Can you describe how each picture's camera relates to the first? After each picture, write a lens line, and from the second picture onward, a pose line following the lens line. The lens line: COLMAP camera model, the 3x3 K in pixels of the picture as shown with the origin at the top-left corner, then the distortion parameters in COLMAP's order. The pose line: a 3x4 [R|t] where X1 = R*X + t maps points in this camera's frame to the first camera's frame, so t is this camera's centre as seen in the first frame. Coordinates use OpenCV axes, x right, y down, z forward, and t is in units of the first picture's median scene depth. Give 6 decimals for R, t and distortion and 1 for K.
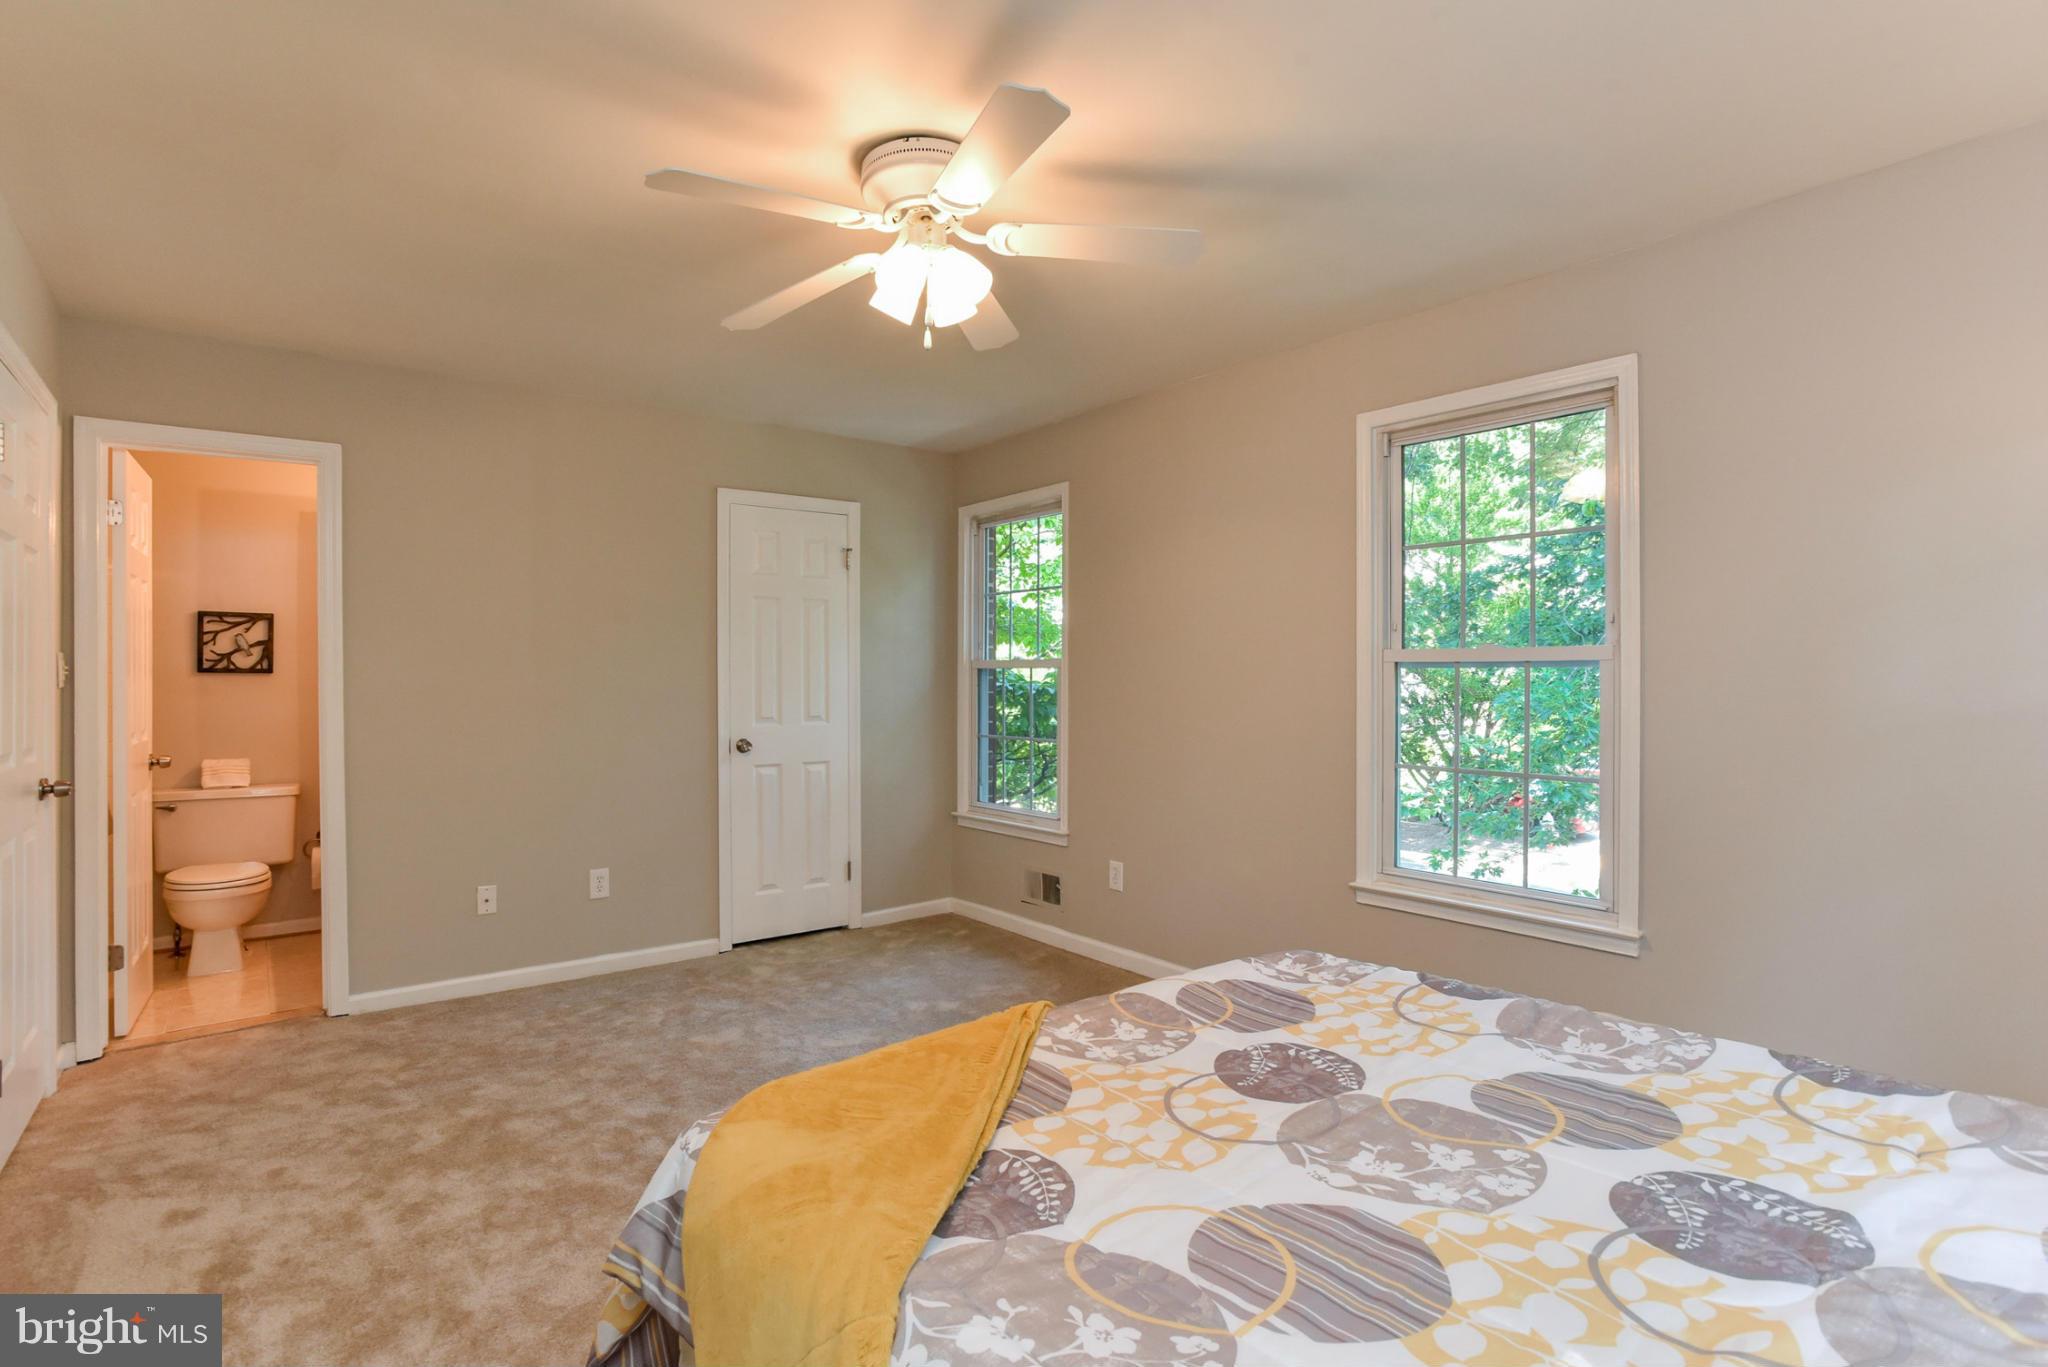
lens RADIAL K [[997.5, 0, 1024.0], [0, 997.5, 683.5], [0, 0, 1]] dist [-0.061269, 0.020441]
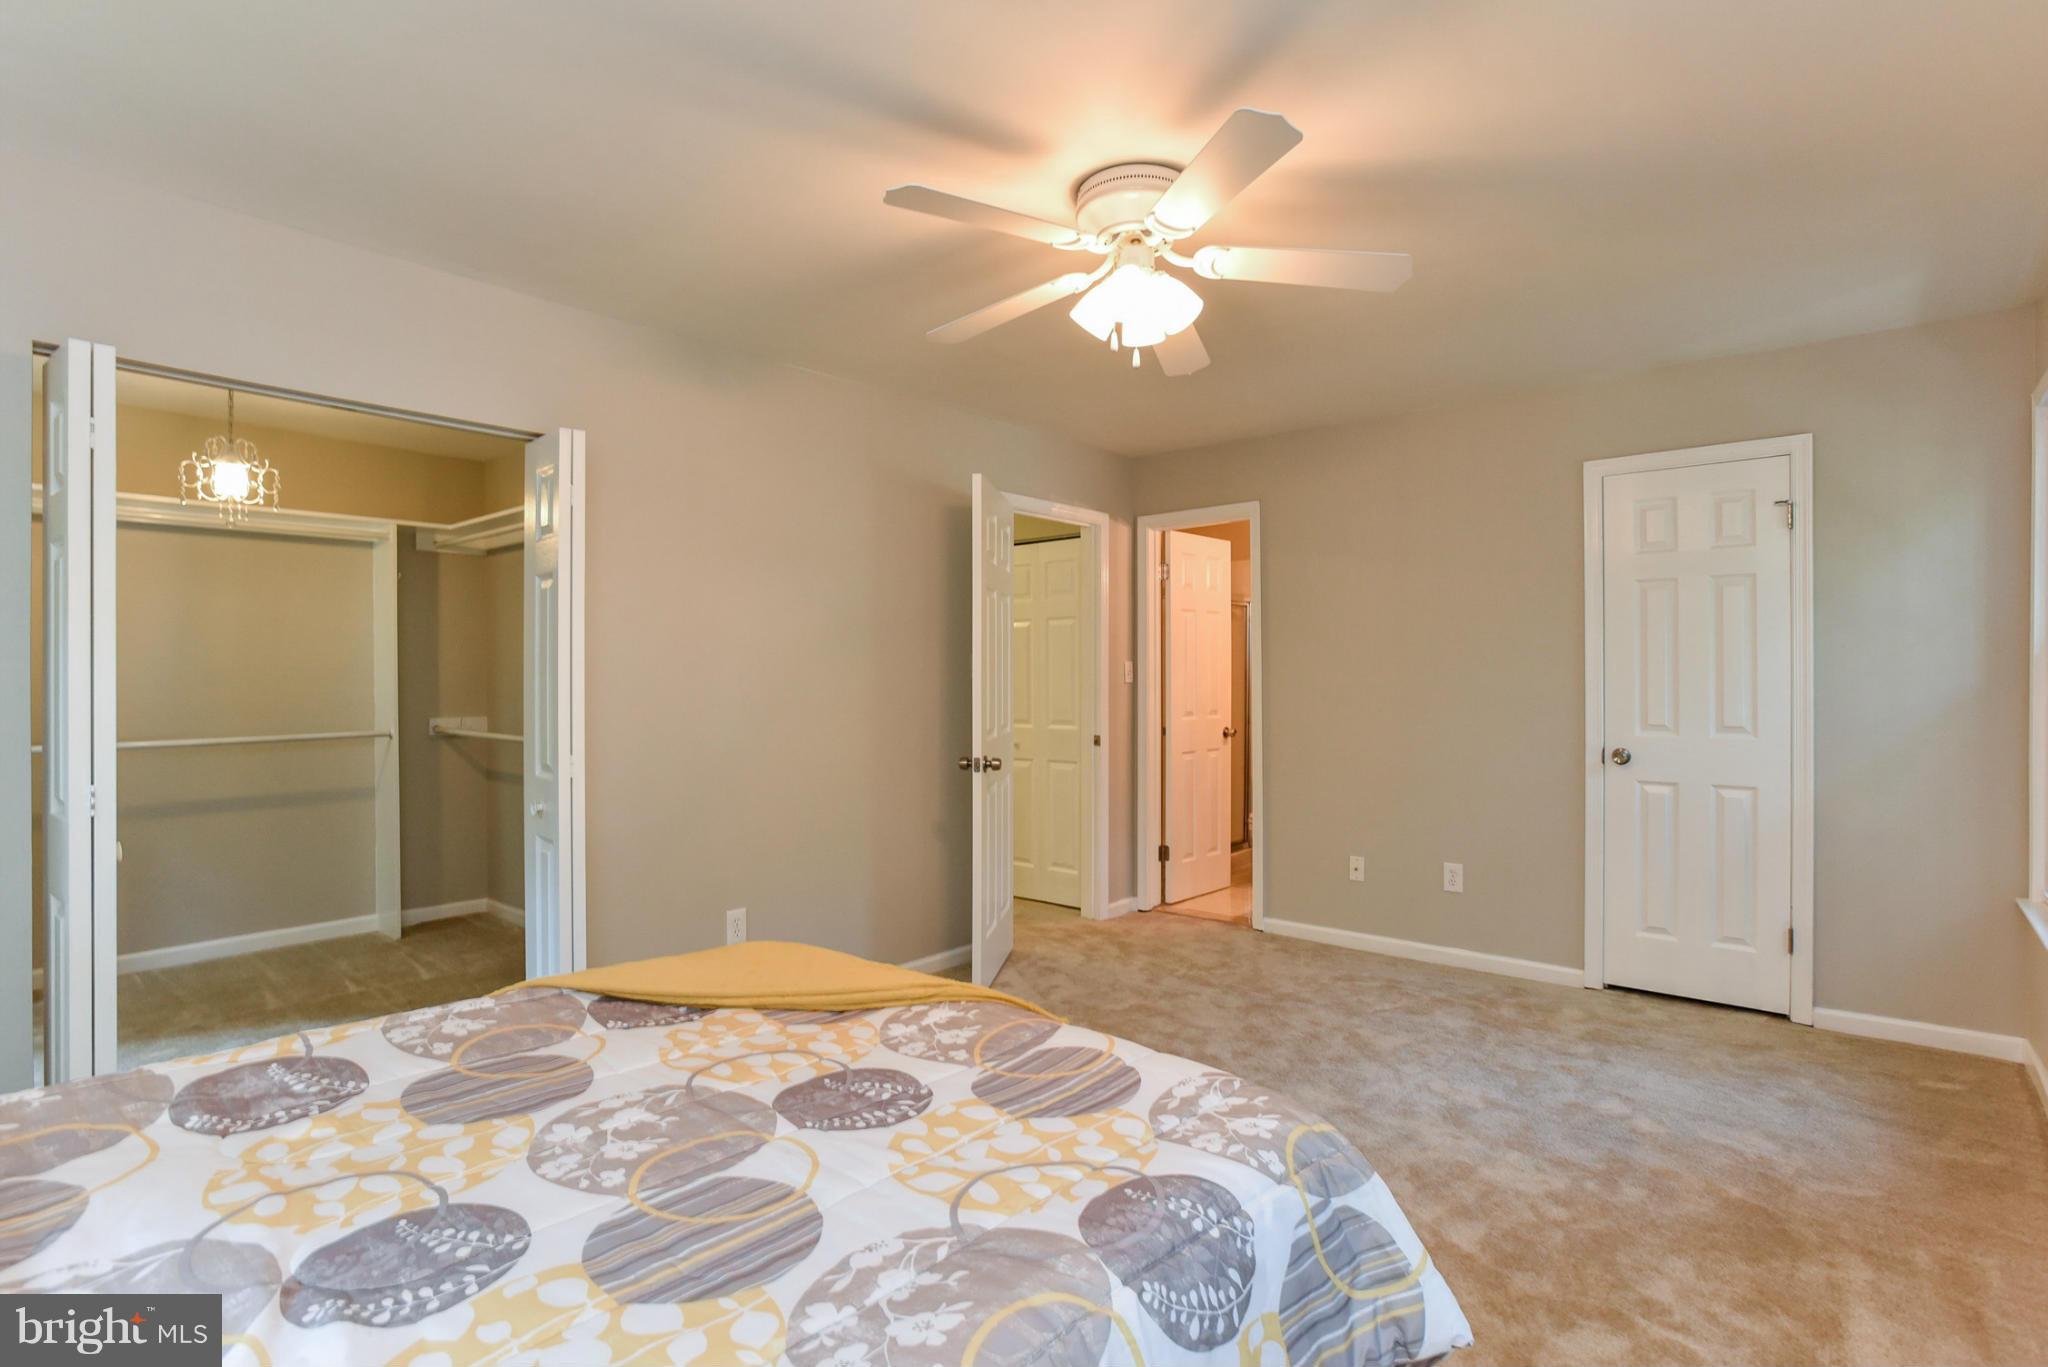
lens RADIAL K [[975.9, 0, 1034.5], [0, 975.9, 681.2], [0, 0, 1]] dist [-0.025964, -0.010786]
pose [[0.190658, 0.008960, -0.981616, 0.877589], [0.002729, 0.999950, 0.009658, -0.023492], [0.981653, -0.004520, 0.190624, 0.697049]]
